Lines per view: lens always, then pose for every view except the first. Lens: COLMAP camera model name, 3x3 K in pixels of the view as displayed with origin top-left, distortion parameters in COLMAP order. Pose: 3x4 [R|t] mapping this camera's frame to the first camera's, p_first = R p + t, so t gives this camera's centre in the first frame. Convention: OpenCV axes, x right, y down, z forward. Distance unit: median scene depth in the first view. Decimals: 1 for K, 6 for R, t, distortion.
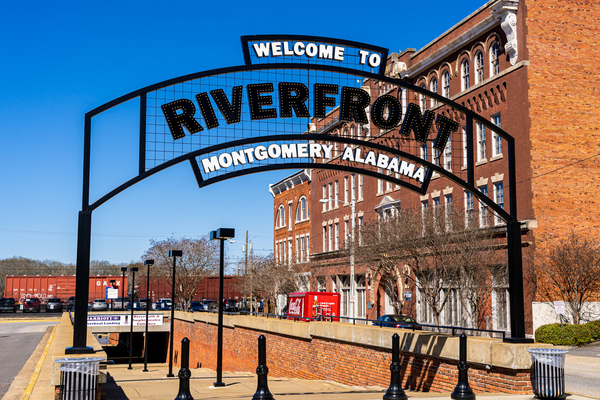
lens RADIAL K [[762.6, 0, 300.4], [0, 762.6, 189.1], [0, 0, 1]] dist [0.018057, 0.034260]
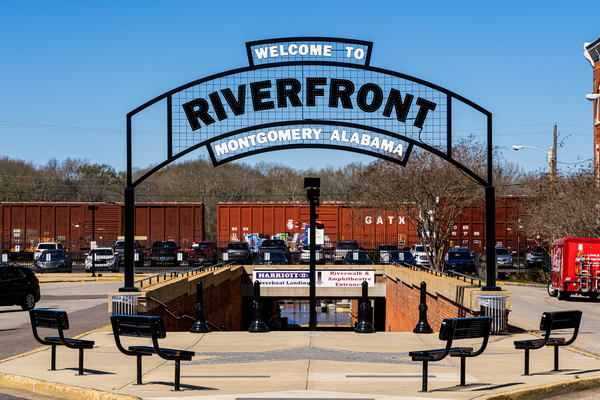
lens RADIAL K [[1701.3, 0, 300.0], [0, 1701.3, 200.0], [0, 0, 1]] dist [0.039940, -0.033016]
pose [[0.954651, -0.002542, -0.297716, 0.823921], [0.037673, 0.992957, 0.112323, -0.252802], [0.295333, -0.118445, 0.948024, -1.610939]]
